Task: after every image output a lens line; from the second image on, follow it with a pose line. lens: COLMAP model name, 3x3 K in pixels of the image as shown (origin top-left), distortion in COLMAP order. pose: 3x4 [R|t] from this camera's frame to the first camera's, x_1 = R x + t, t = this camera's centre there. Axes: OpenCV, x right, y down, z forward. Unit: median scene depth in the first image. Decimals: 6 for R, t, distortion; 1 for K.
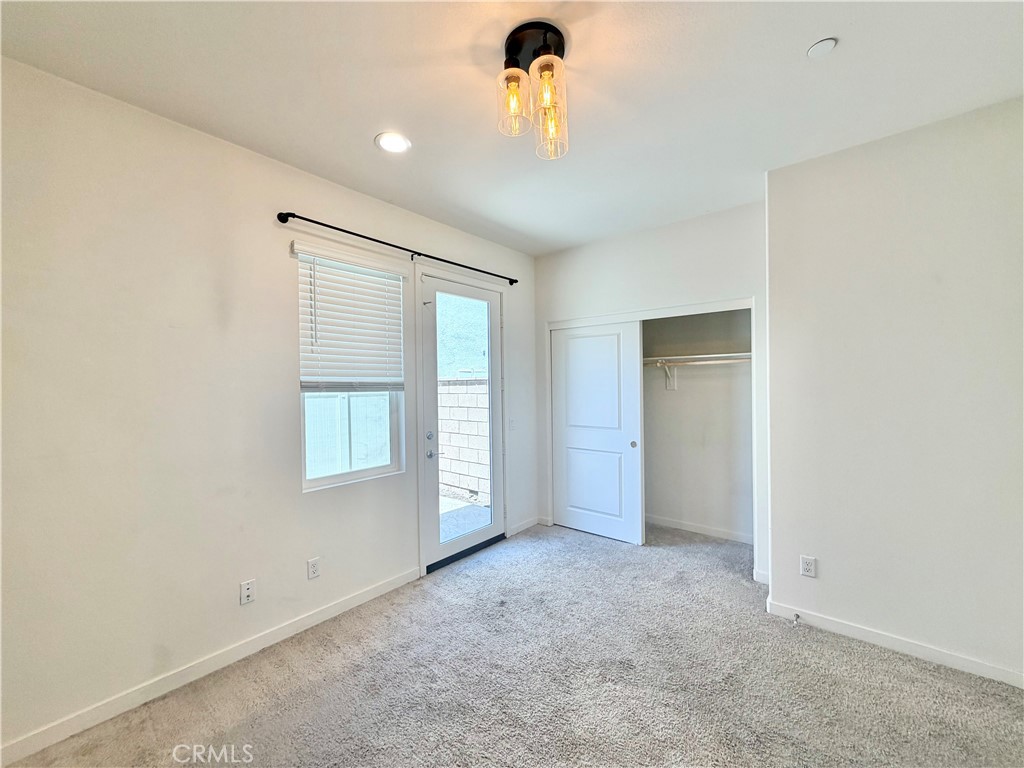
lens RADIAL K [[409.9, 0, 510.7], [0, 409.9, 383.3], [0, 0, 1]] dist [-0.001988, 0.000799]
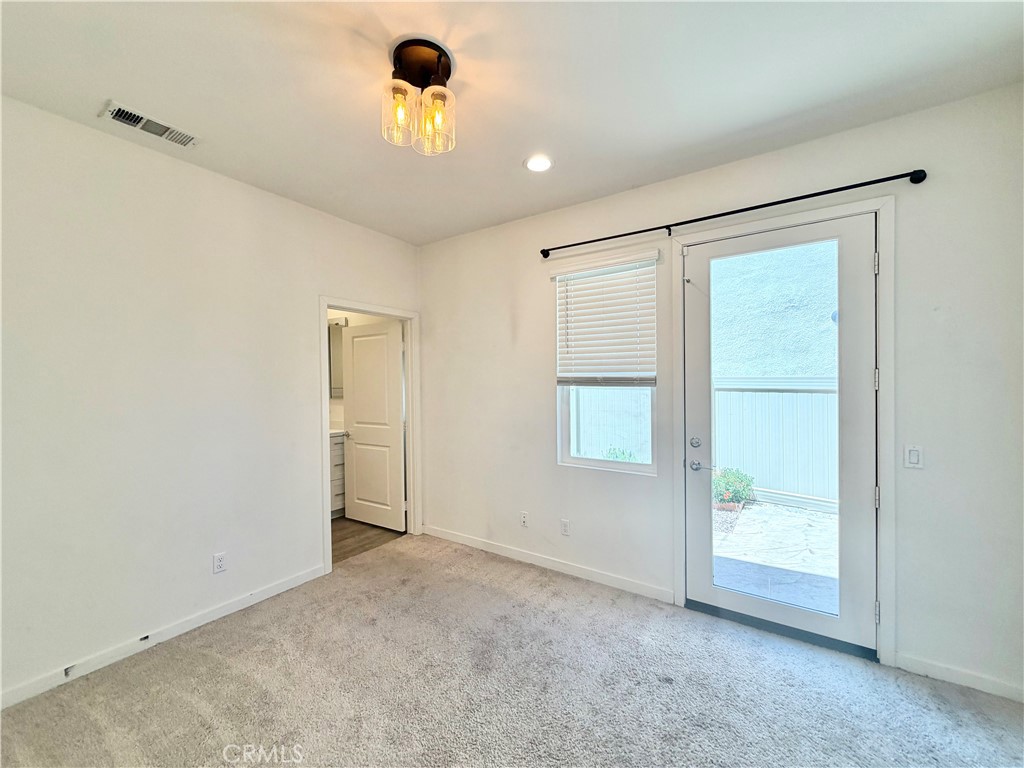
lens RADIAL K [[409.9, 0, 508.3], [0, 409.9, 383.4], [0, 0, 1]] dist [-0.001988, 0.000799]
pose [[0.100434, 0.016894, -0.994800, 0.615872], [0.005890, 0.999828, 0.017574, -0.006483], [0.994926, -0.007624, 0.100317, 0.597219]]
